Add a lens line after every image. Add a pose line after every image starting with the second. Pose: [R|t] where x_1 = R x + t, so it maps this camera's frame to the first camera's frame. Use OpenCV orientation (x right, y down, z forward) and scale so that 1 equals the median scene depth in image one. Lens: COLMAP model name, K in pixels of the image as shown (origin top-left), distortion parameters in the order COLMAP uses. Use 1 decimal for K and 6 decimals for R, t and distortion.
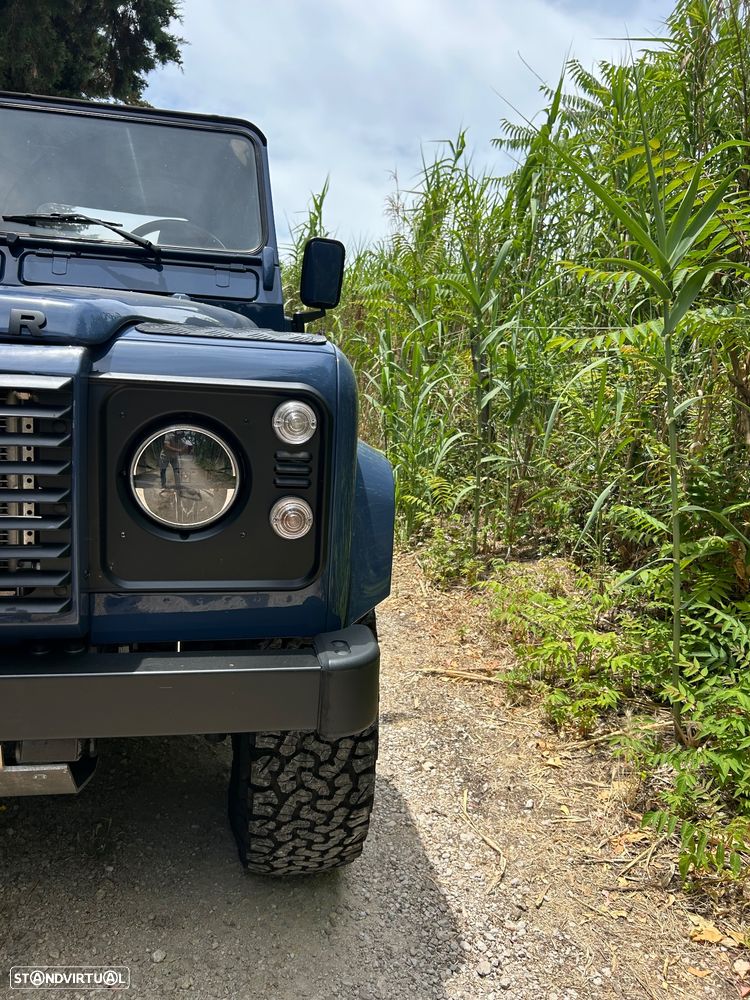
lens RADIAL K [[756.2, 0, 348.3], [0, 756.2, 502.6], [0, 0, 1]] dist [0.030497, -0.002971]
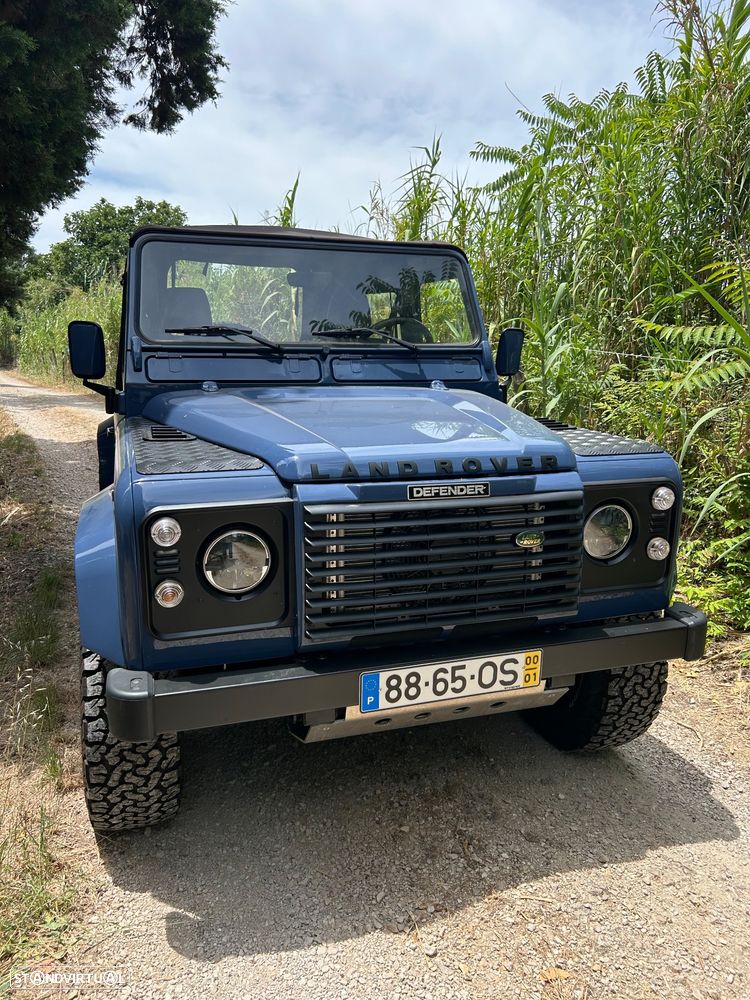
lens RADIAL K [[754.8, 0, 375.0], [0, 754.8, 500.0], [0, 0, 1]] dist [0.024350, -0.011997]
pose [[0.987410, -0.070014, 0.141841, -0.541902], [0.063016, 0.996591, 0.053247, -0.128112], [-0.145086, -0.043638, 0.988456, -0.393447]]
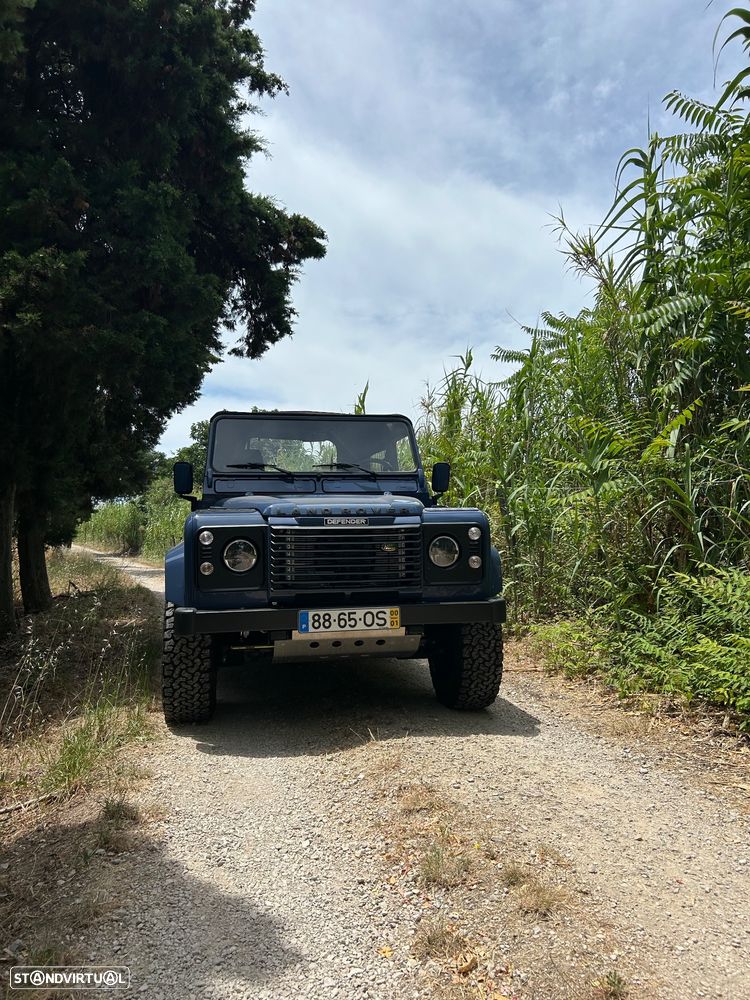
lens RADIAL K [[742.5, 0, 375.0], [0, 742.5, 500.0], [0, 0, 1]] dist [0.078033, -0.002999]
pose [[0.997622, -0.064649, 0.023906, -0.309456], [0.068129, 0.977496, -0.199648, 0.203991], [-0.010461, 0.200802, 0.979576, -1.223708]]
